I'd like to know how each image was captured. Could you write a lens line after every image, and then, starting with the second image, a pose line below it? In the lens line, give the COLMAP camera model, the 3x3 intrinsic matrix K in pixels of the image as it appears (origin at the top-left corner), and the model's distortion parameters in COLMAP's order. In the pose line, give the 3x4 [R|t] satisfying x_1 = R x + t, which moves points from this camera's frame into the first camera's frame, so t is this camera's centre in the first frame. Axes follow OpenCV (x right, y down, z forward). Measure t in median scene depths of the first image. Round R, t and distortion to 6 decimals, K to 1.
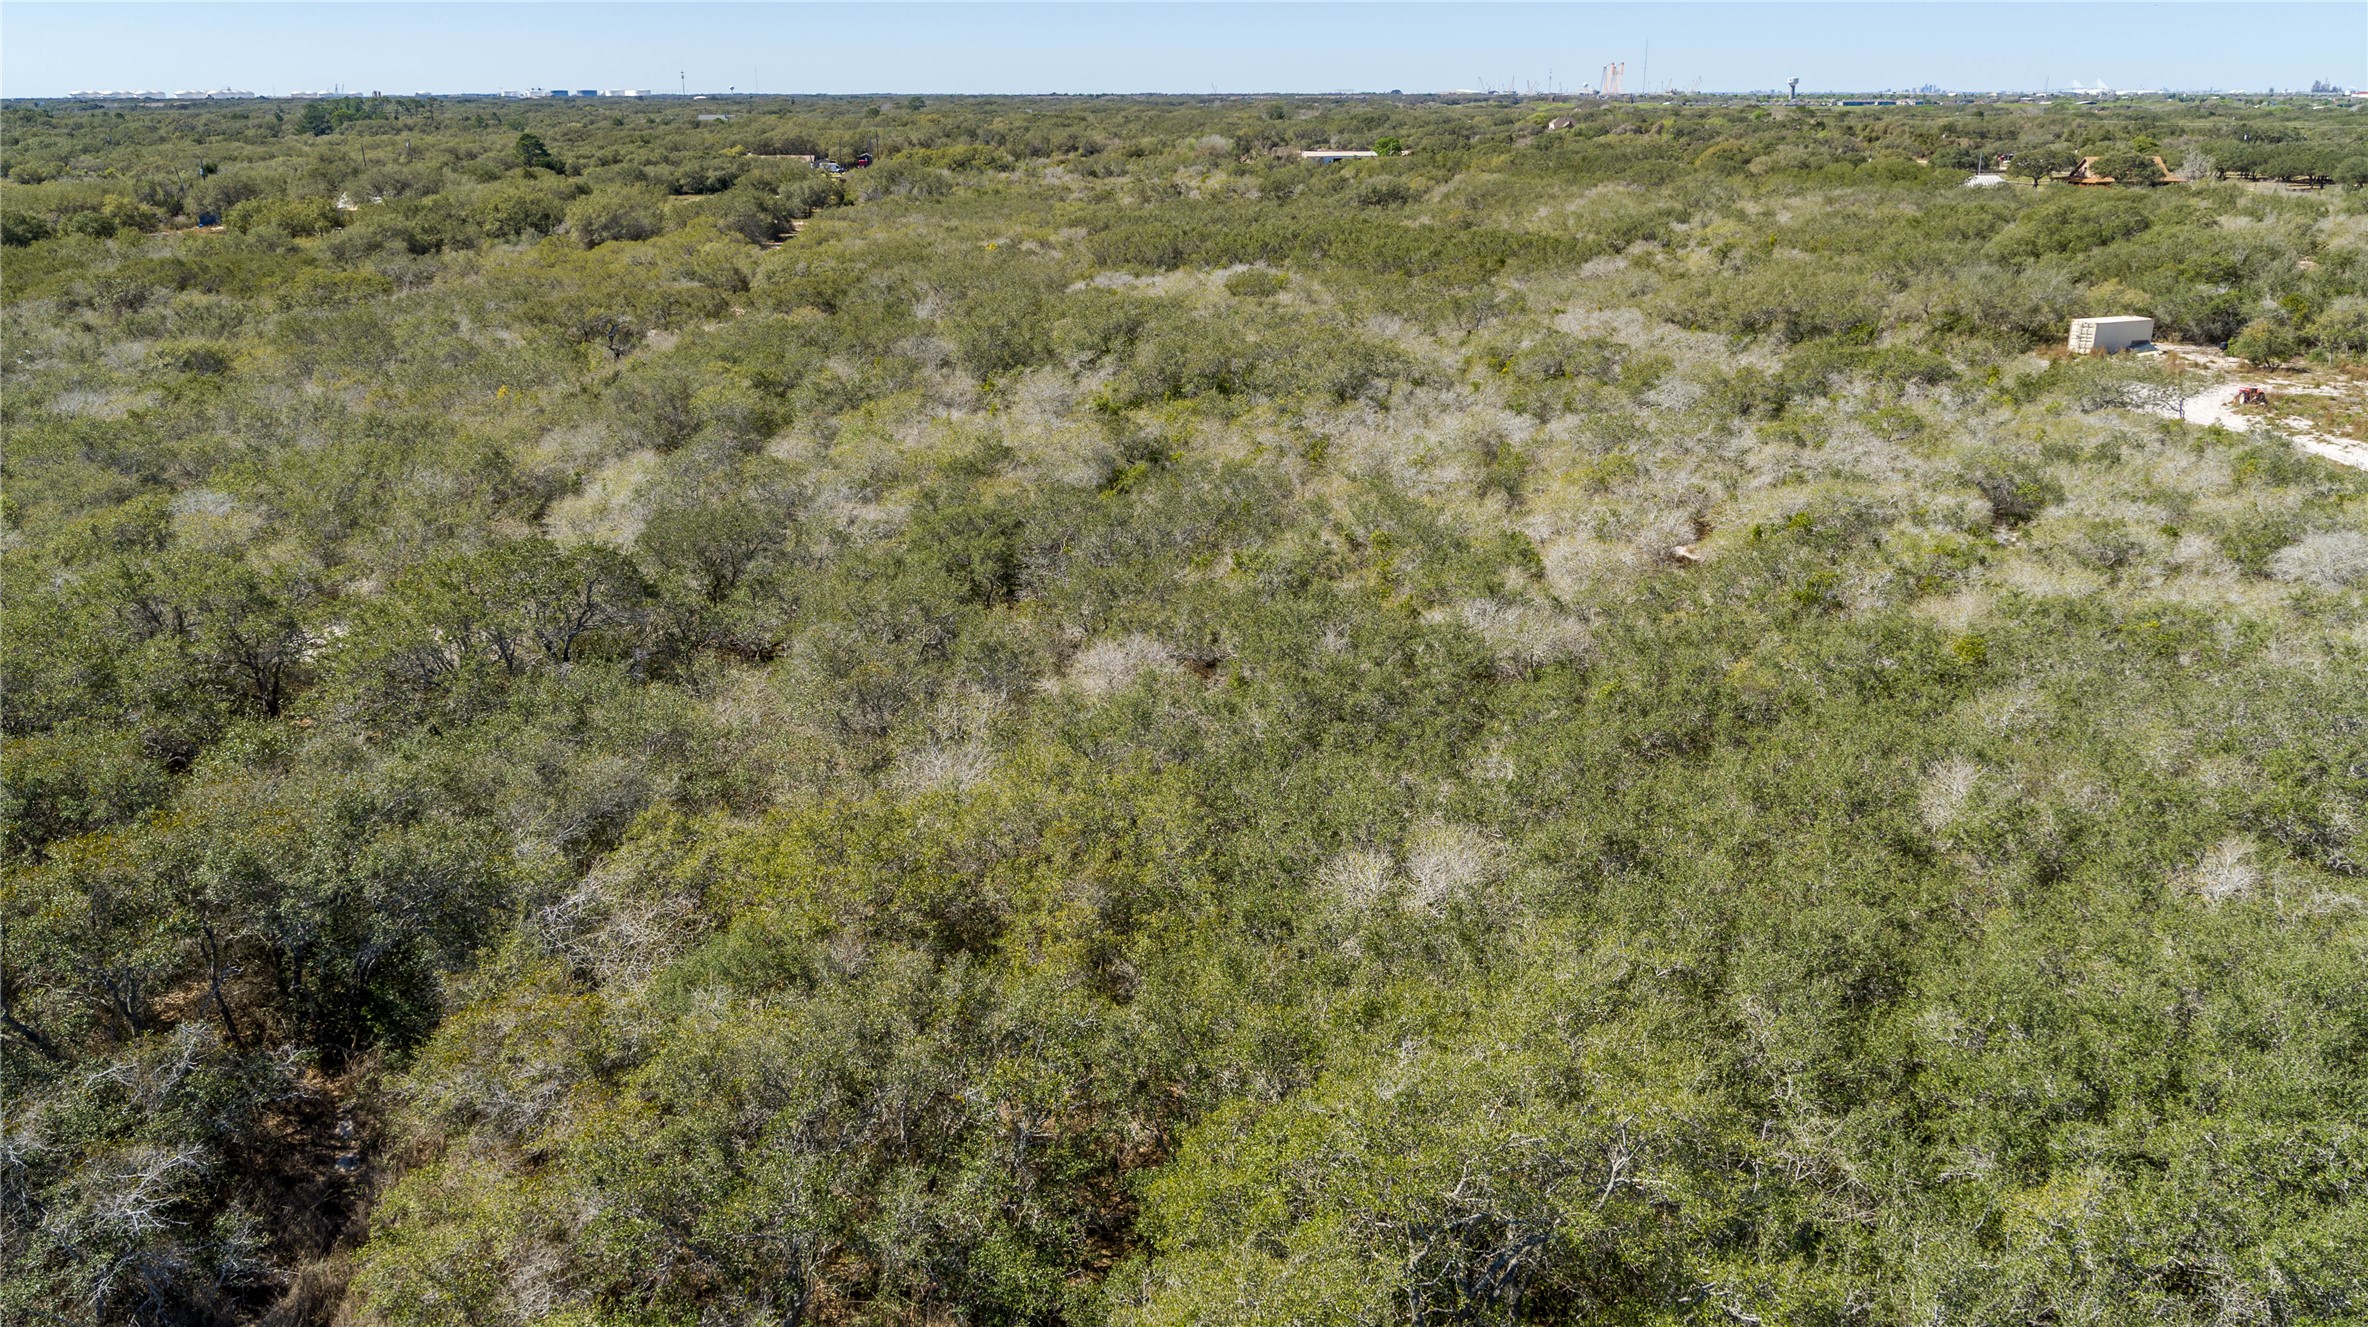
lens RADIAL K [[1616.3, 0, 1189.7], [0, 1616.3, 666.9], [0, 0, 1]] dist [0.000102, -0.001171]
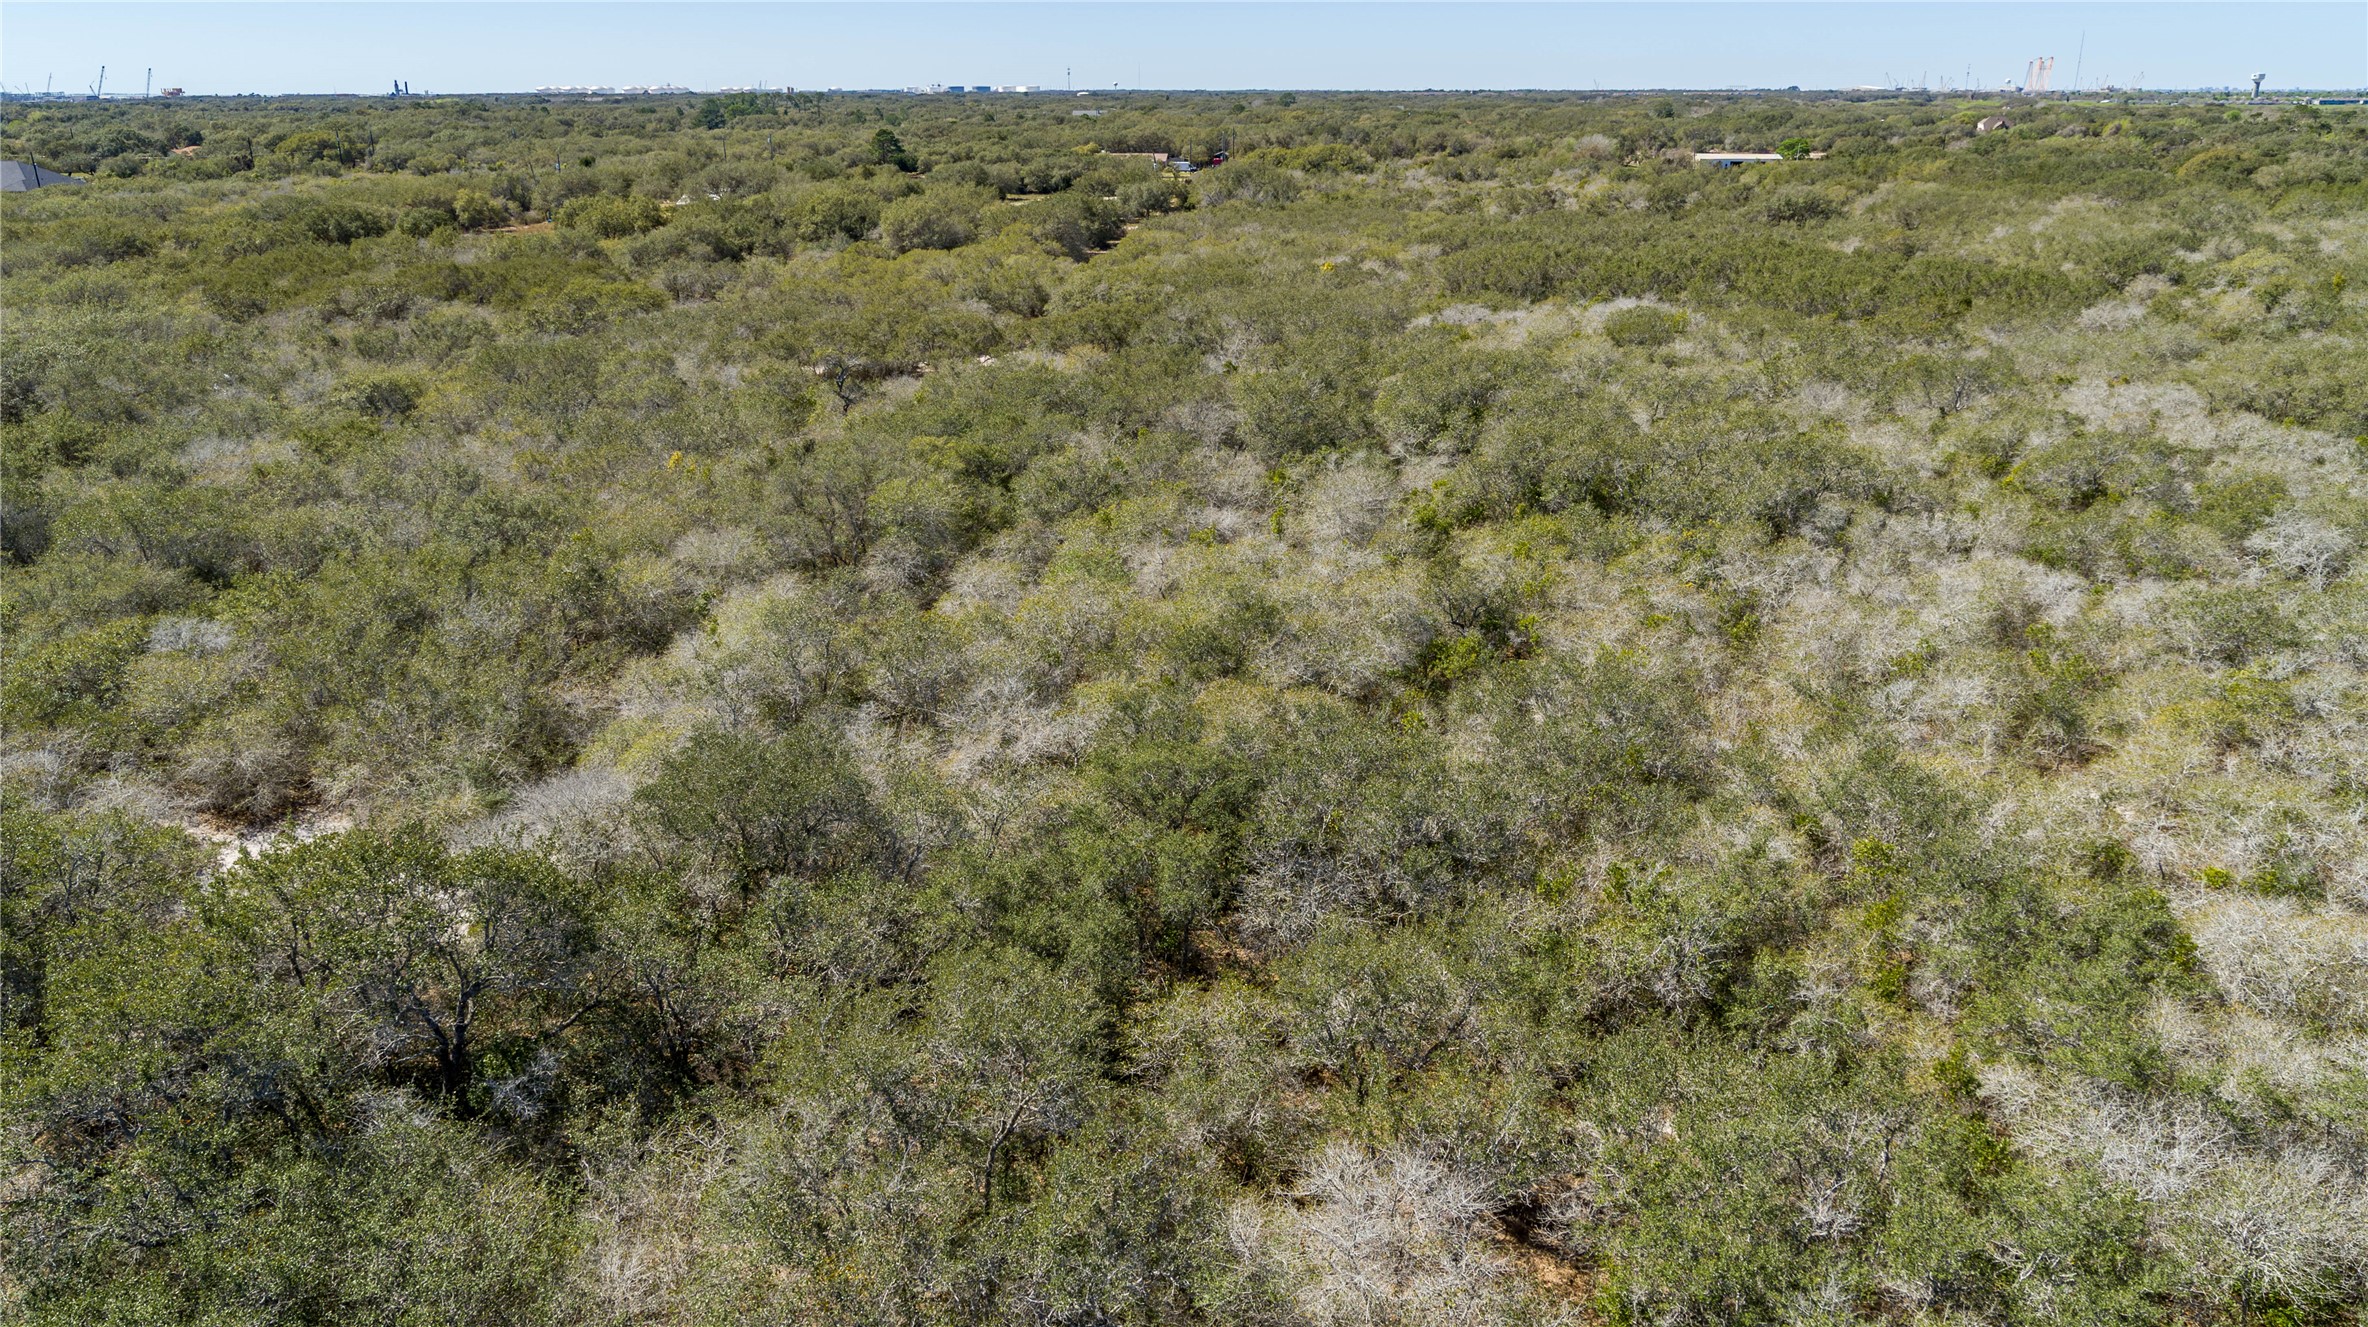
lens RADIAL K [[1616.3, 0, 1190.2], [0, 1616.3, 662.5], [0, 0, 1]] dist [0.000102, -0.001171]
pose [[0.976320, 0.073151, -0.203590, -0.002906], [-0.073231, 0.997289, 0.007152, -0.048200], [0.203561, 0.007927, 0.979030, 0.137195]]
